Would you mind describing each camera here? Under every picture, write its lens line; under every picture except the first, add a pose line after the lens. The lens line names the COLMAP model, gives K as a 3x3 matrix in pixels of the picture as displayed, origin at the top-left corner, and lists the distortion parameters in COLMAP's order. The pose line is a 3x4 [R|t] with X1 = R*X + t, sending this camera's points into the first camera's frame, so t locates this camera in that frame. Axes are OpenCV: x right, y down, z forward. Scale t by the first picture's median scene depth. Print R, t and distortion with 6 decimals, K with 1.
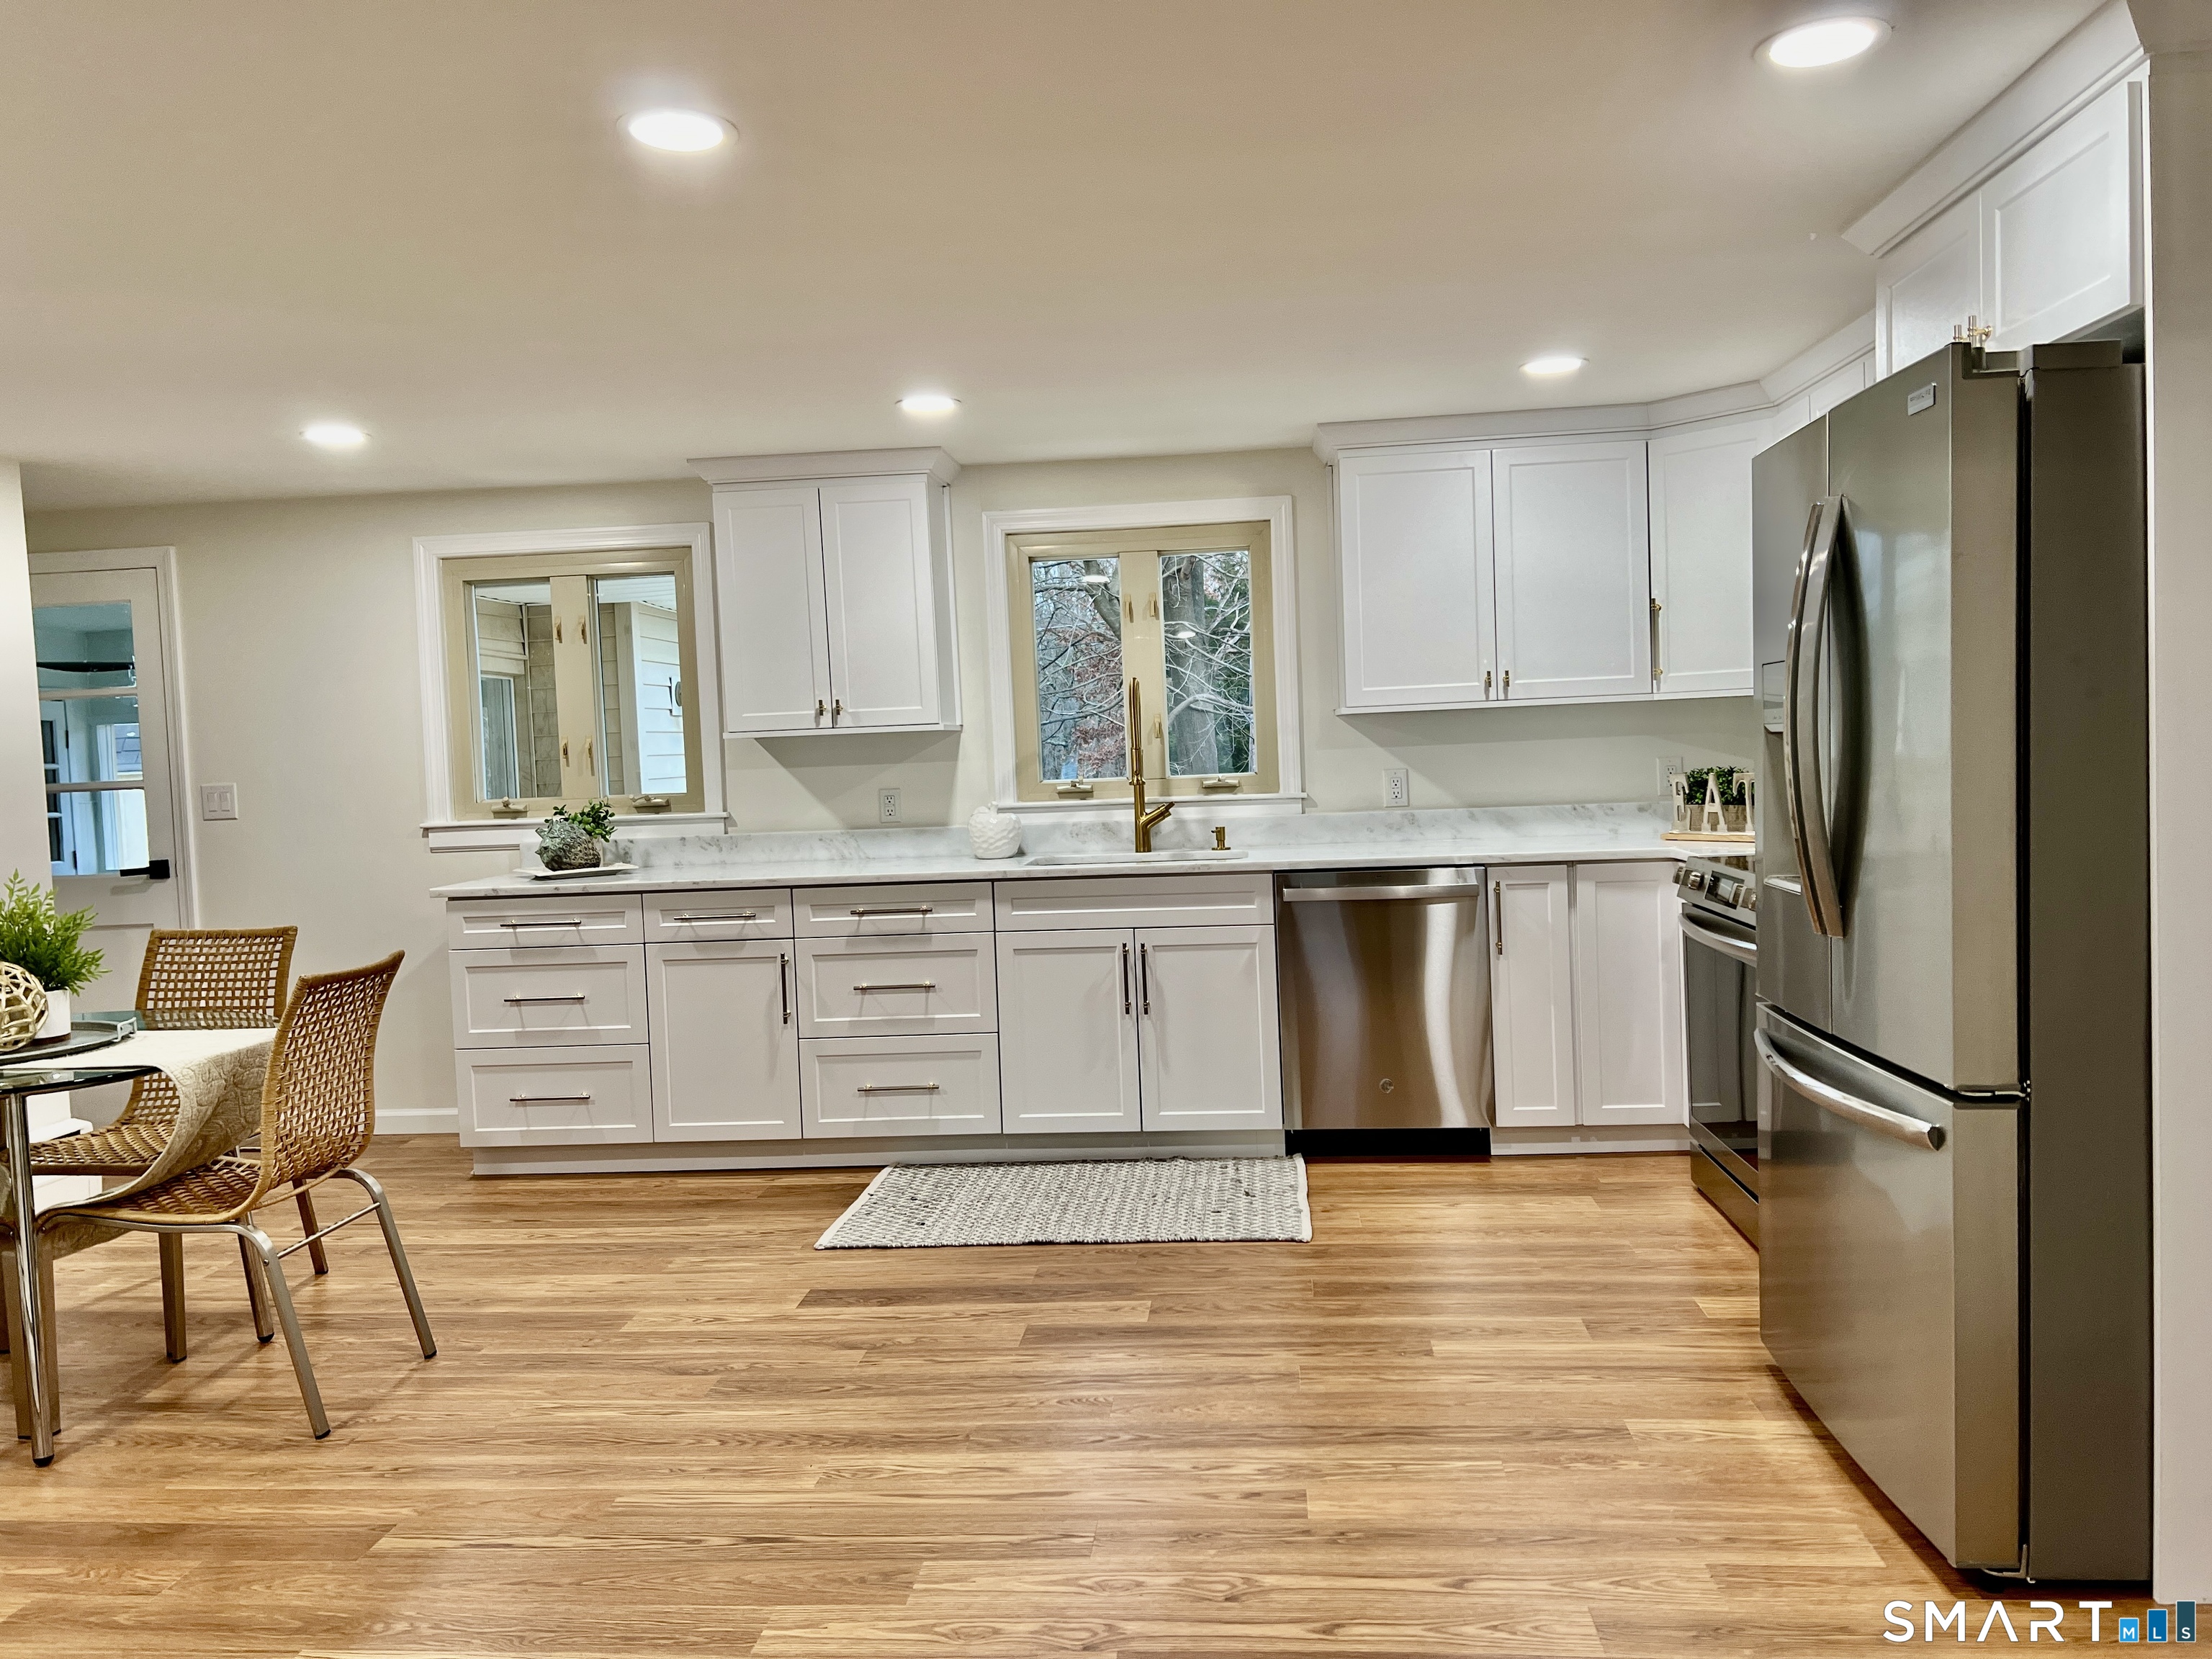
lens RADIAL K [[1677.3, 0, 1115.5], [0, 1677.3, 829.9], [0, 0, 1]] dist [0.061304, -0.062007]
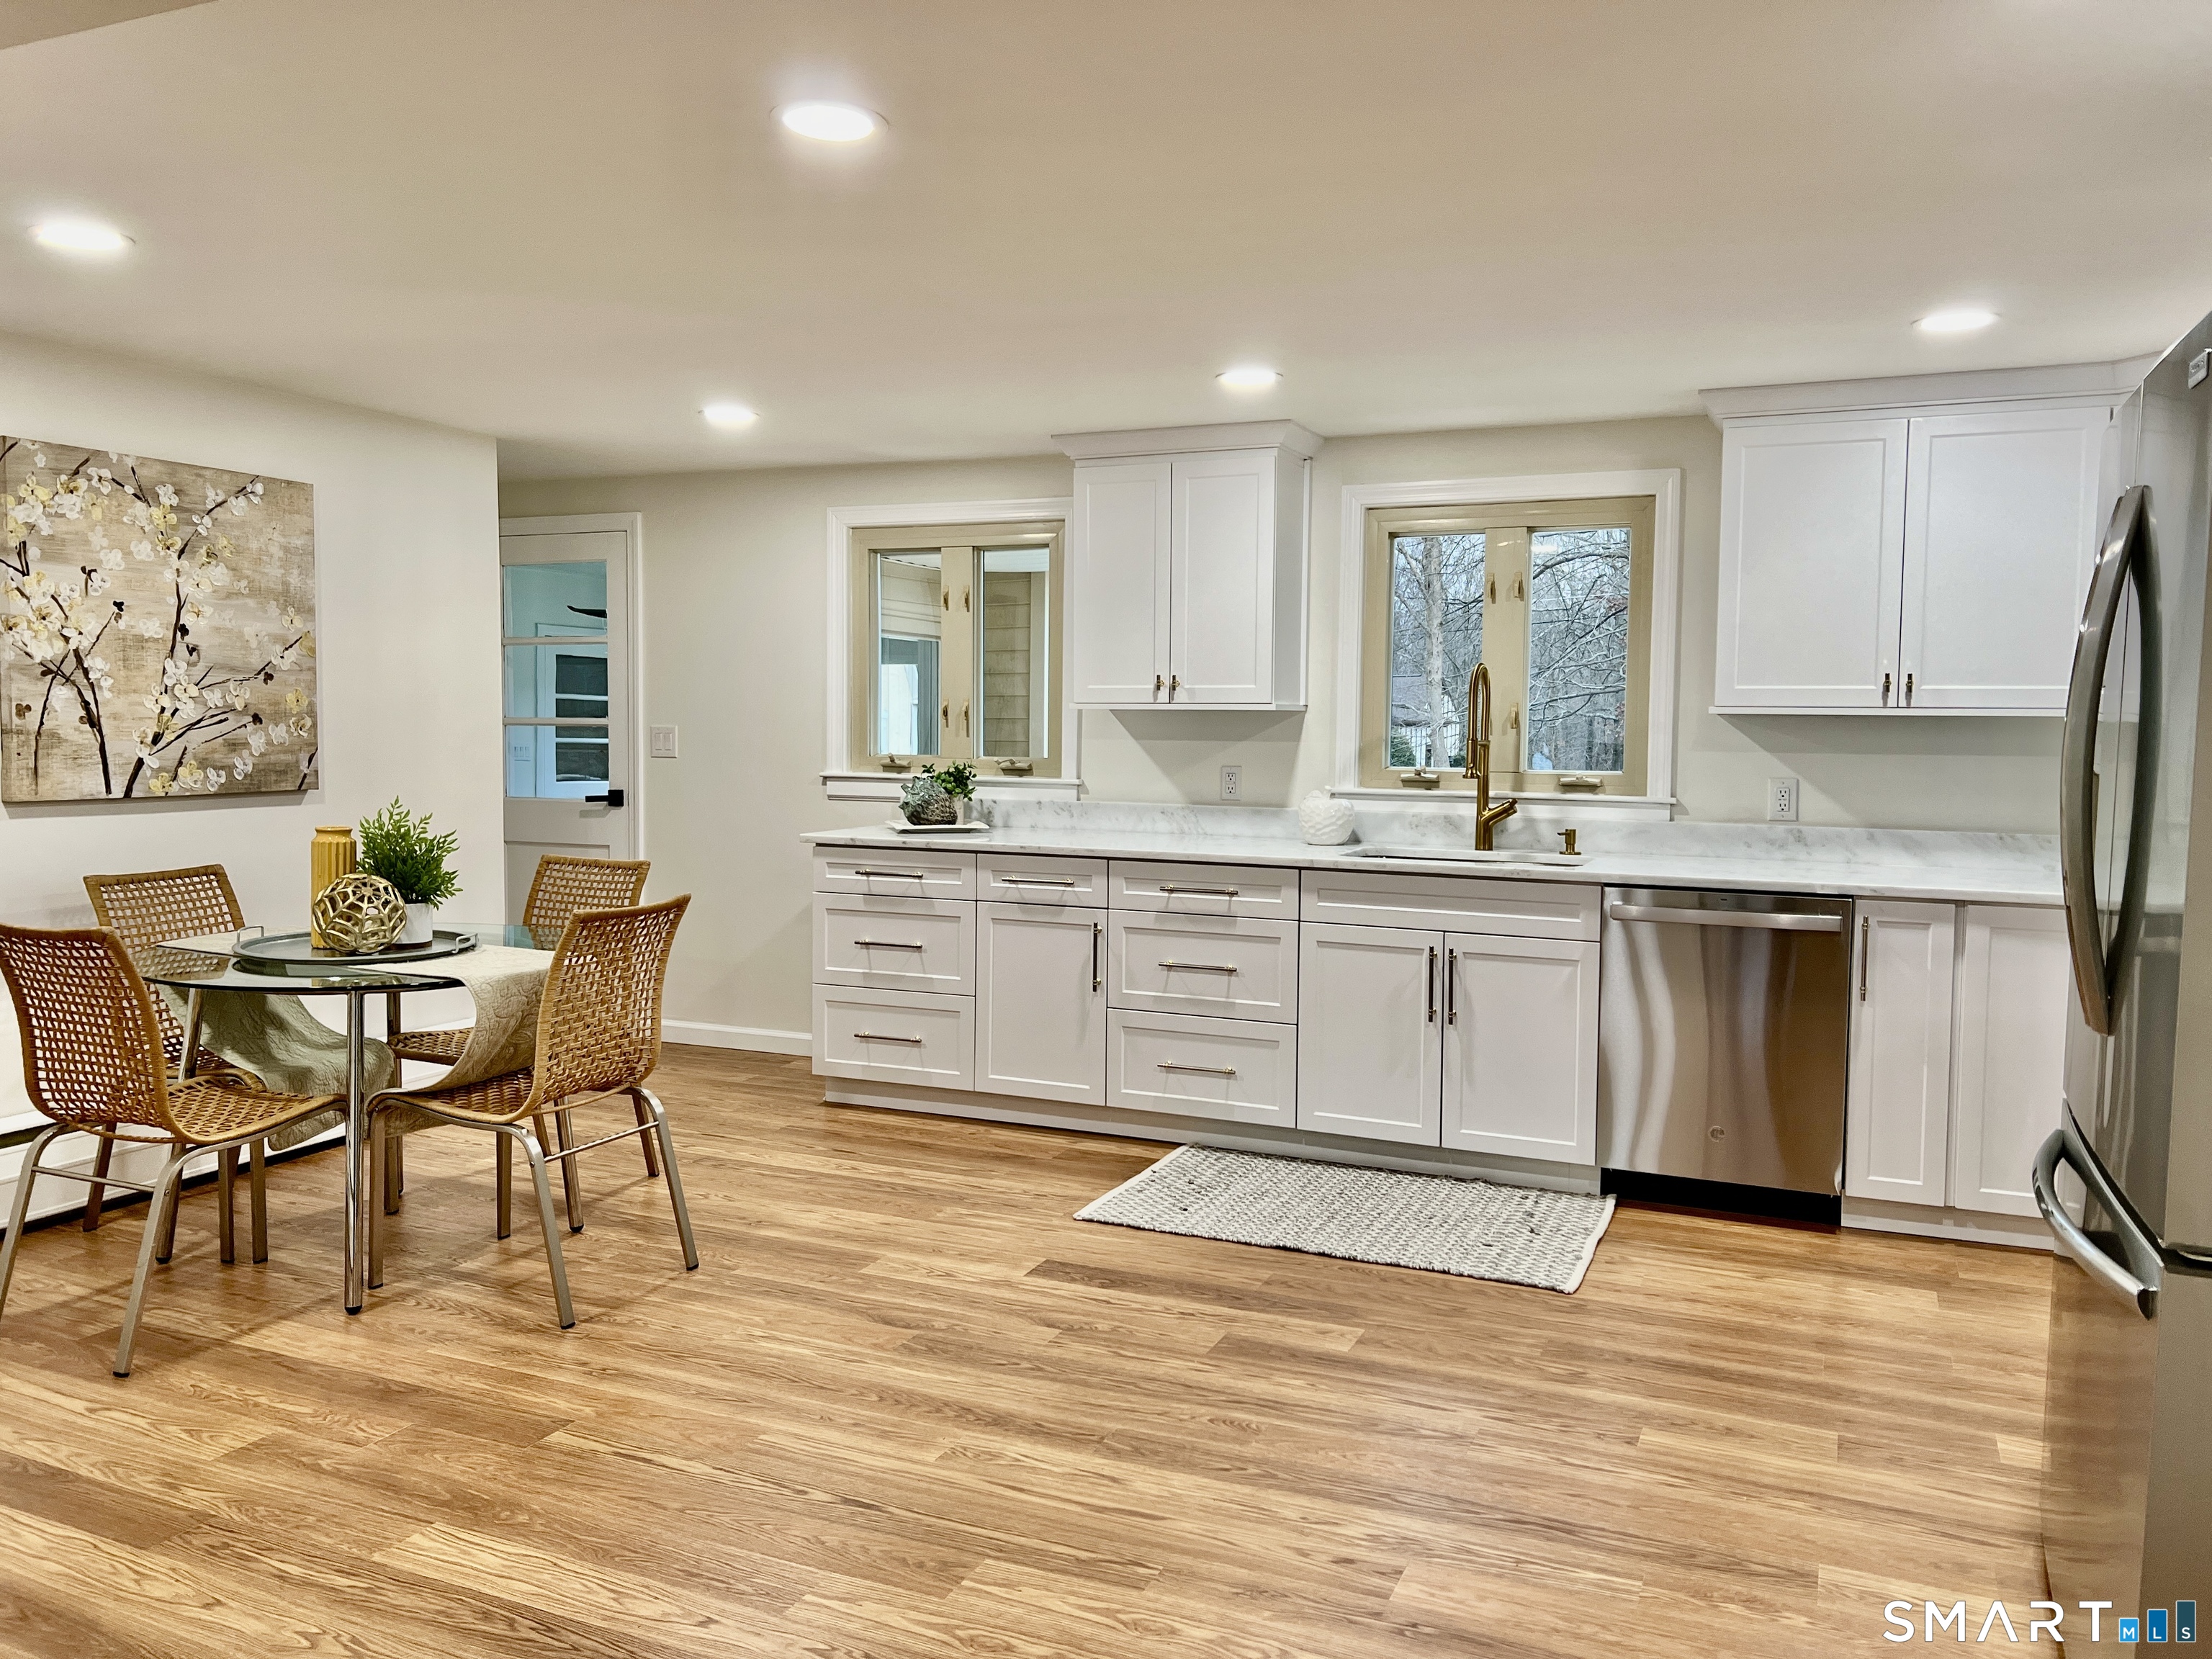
lens RADIAL K [[1677.3, 0, 1121.7], [0, 1677.3, 816.3], [0, 0, 1]] dist [0.061304, -0.062007]
pose [[0.946208, 0.069813, -0.315938, 0.143905], [-0.065353, 0.997556, 0.024704, -0.018496], [0.316891, -0.002727, 0.948458, 0.050282]]
